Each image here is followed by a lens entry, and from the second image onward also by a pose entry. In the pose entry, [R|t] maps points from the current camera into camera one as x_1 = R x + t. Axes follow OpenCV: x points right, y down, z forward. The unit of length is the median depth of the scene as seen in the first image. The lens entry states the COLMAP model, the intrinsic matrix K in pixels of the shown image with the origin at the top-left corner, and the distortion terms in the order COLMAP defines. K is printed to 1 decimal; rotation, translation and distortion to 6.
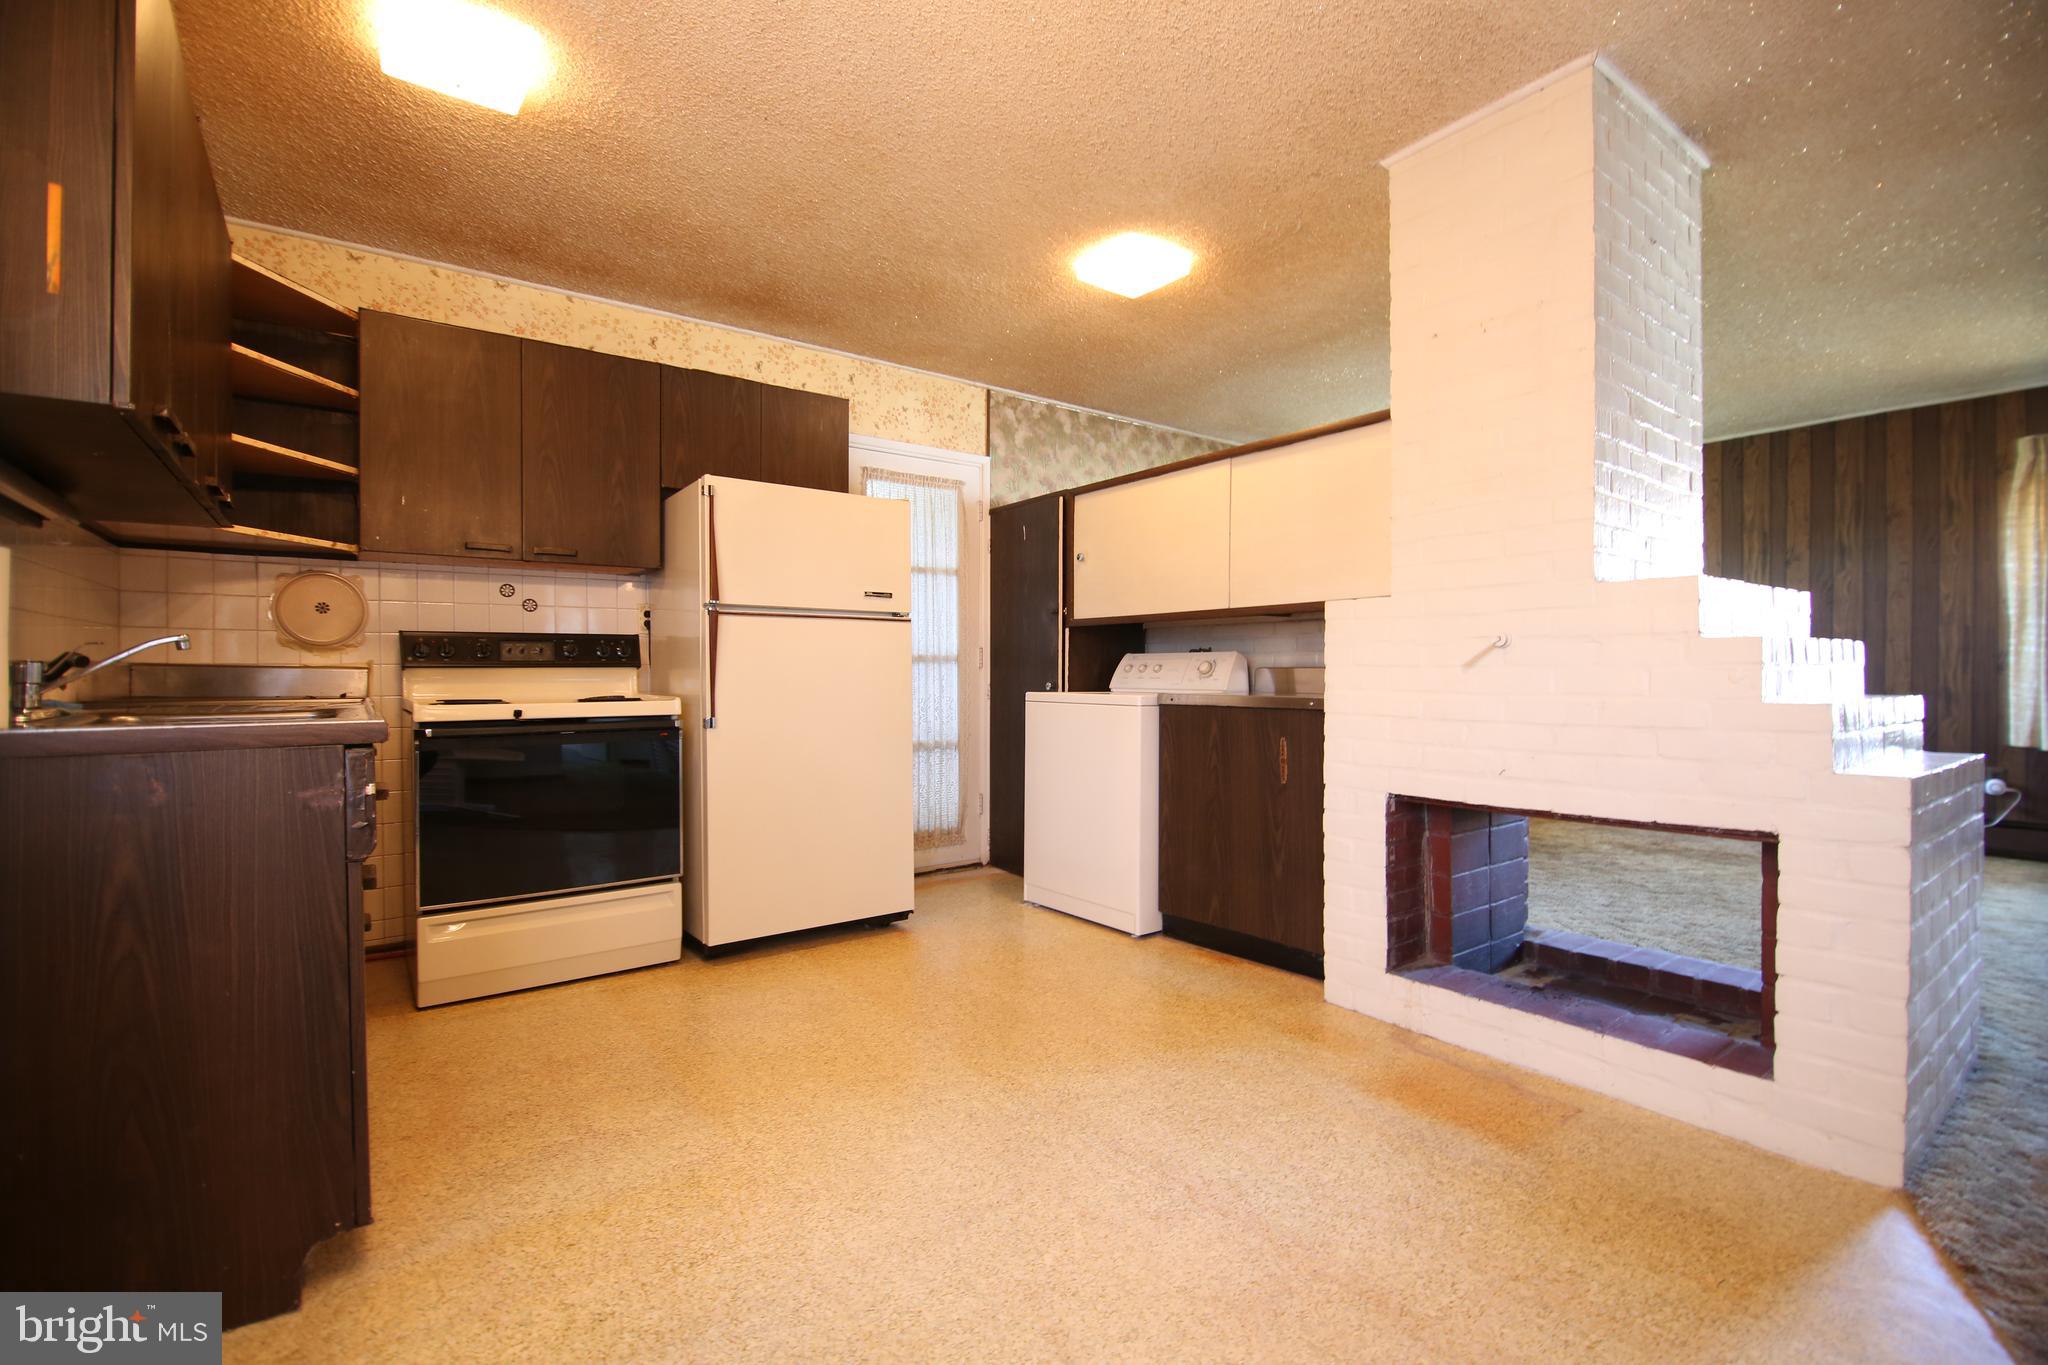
lens RADIAL K [[910.6, 0, 1011.5], [0, 910.6, 681.6], [0, 0, 1]] dist [-0.018451, -0.003267]
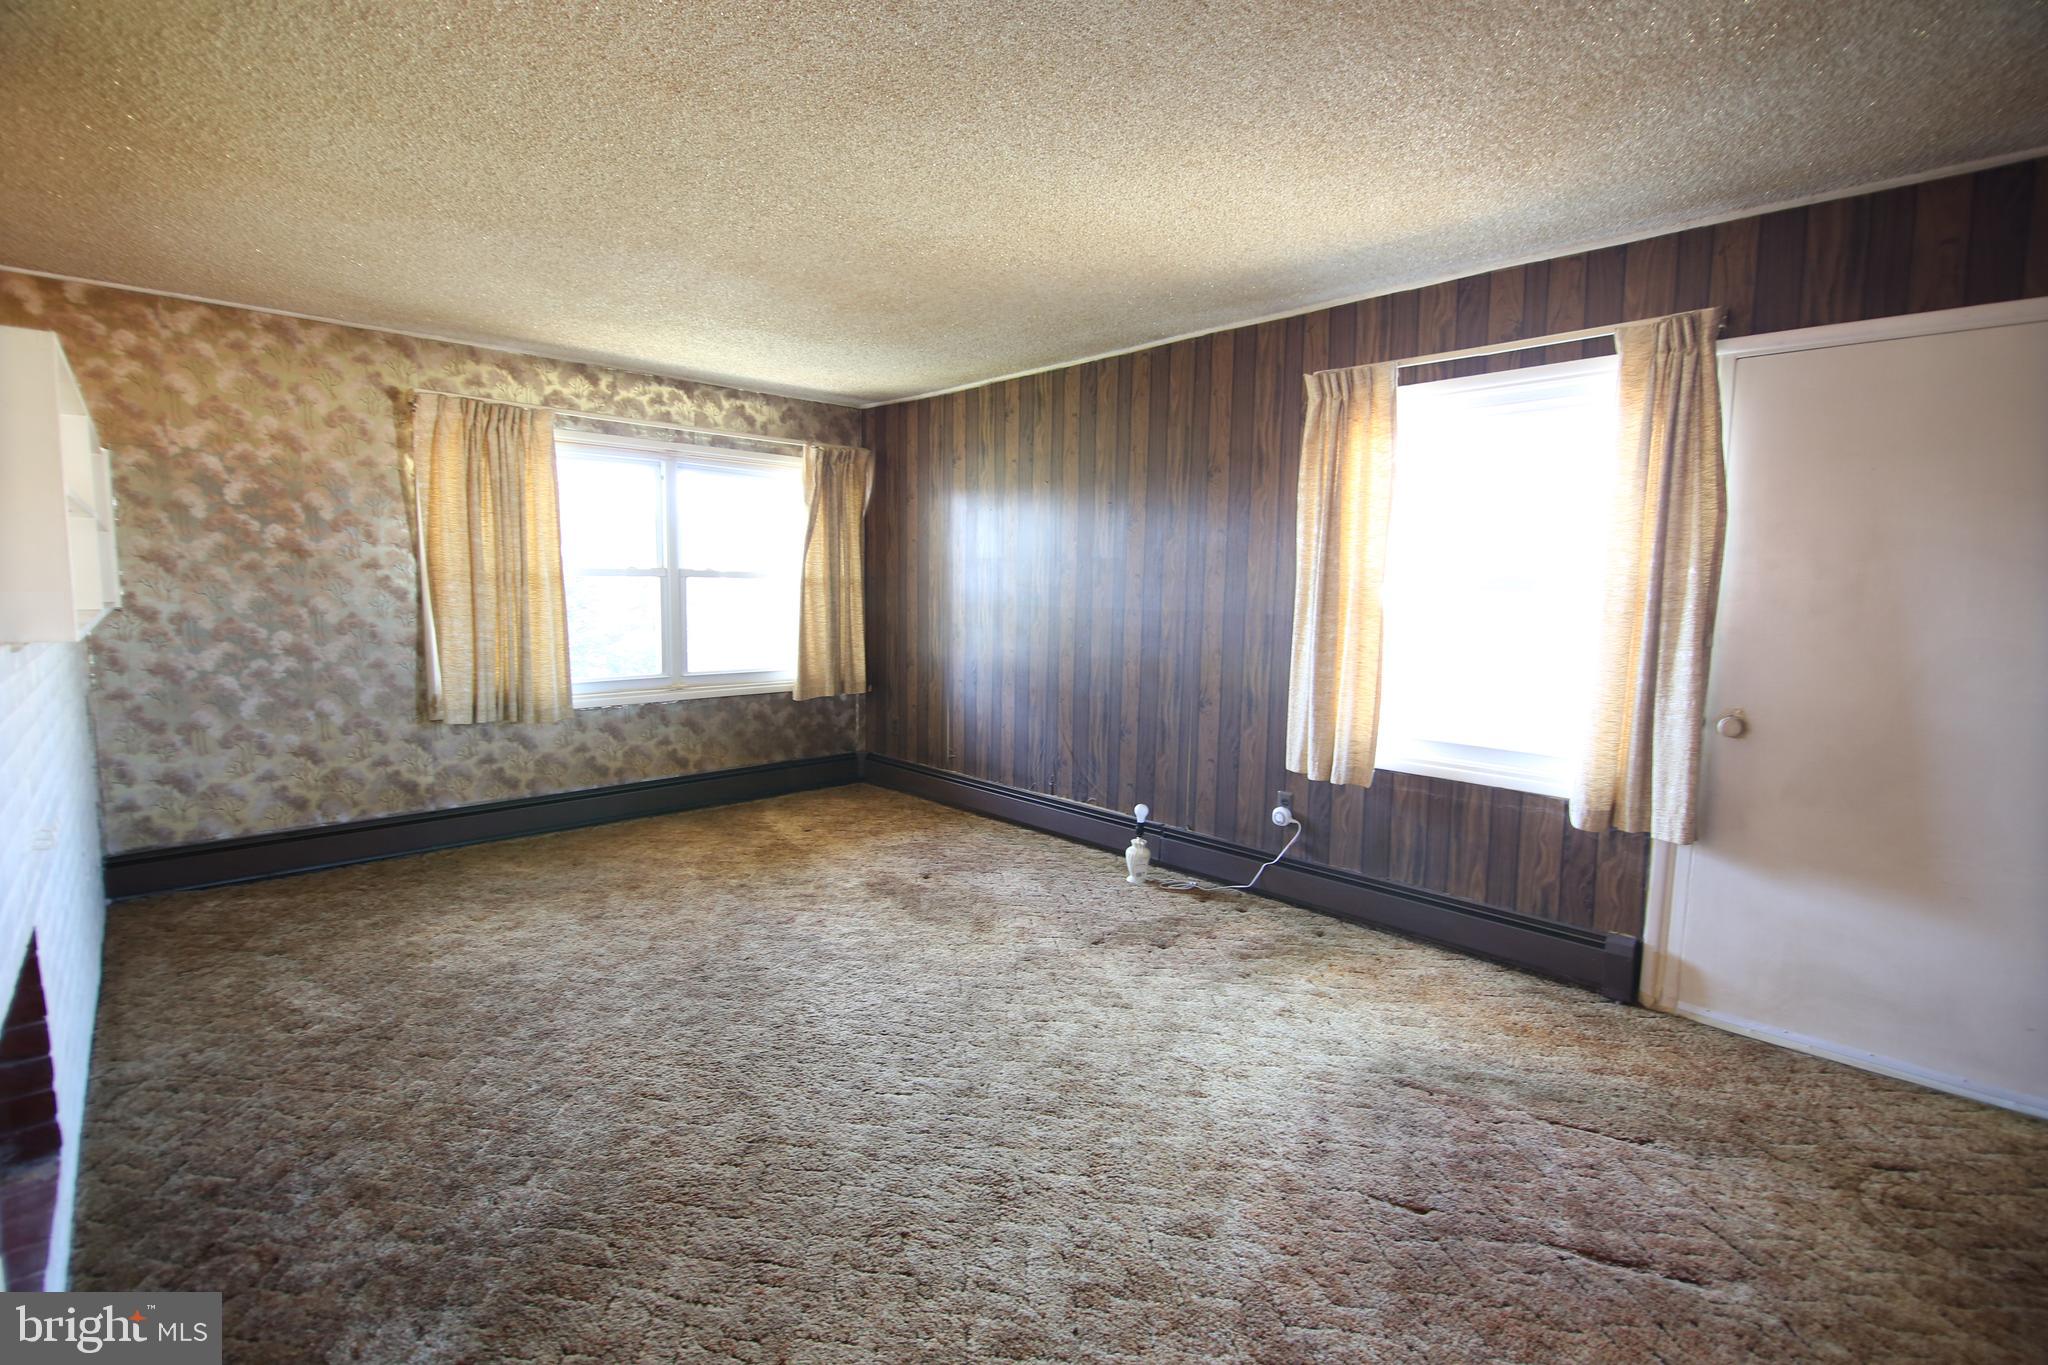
lens RADIAL K [[910.6, 0, 1022.2], [0, 910.6, 678.7], [0, 0, 1]] dist [-0.018451, -0.003267]
pose [[0.988467, -0.000815, 0.151434, 0.781277], [-0.014228, 0.995062, 0.098229, -0.086972], [-0.150767, -0.099250, 0.983574, 0.241395]]
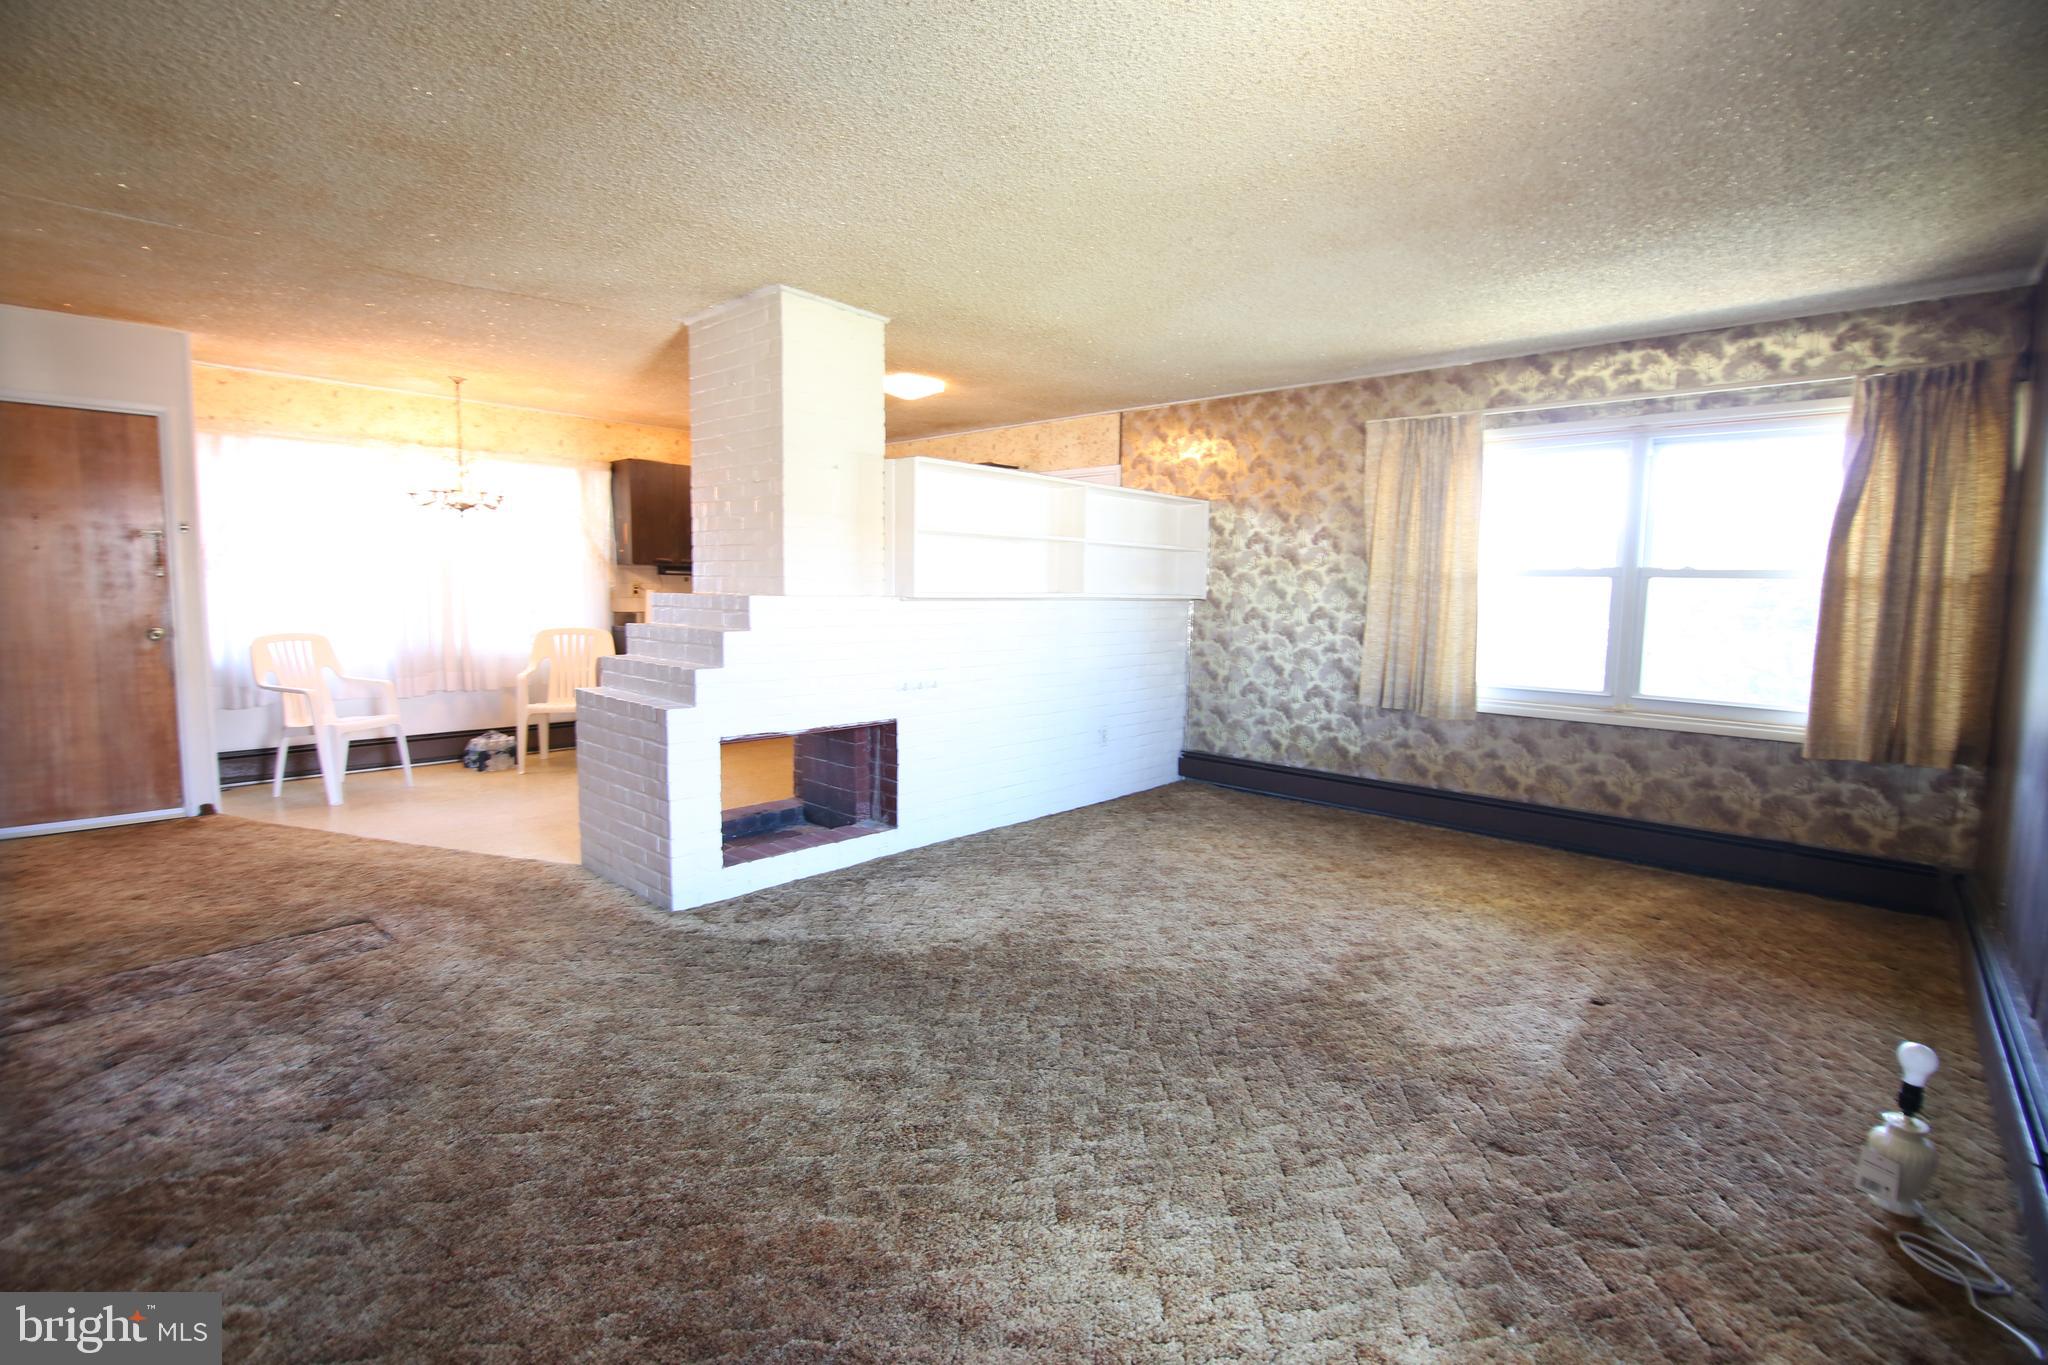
lens RADIAL K [[910.6, 0, 1019.1], [0, 910.6, 679.0], [0, 0, 1]] dist [-0.018451, -0.003267]
pose [[0.198929, 0.101930, -0.974699, 1.334548], [-0.021033, 0.994791, 0.099739, -0.070767], [0.979788, 0.000660, 0.200037, 0.630151]]
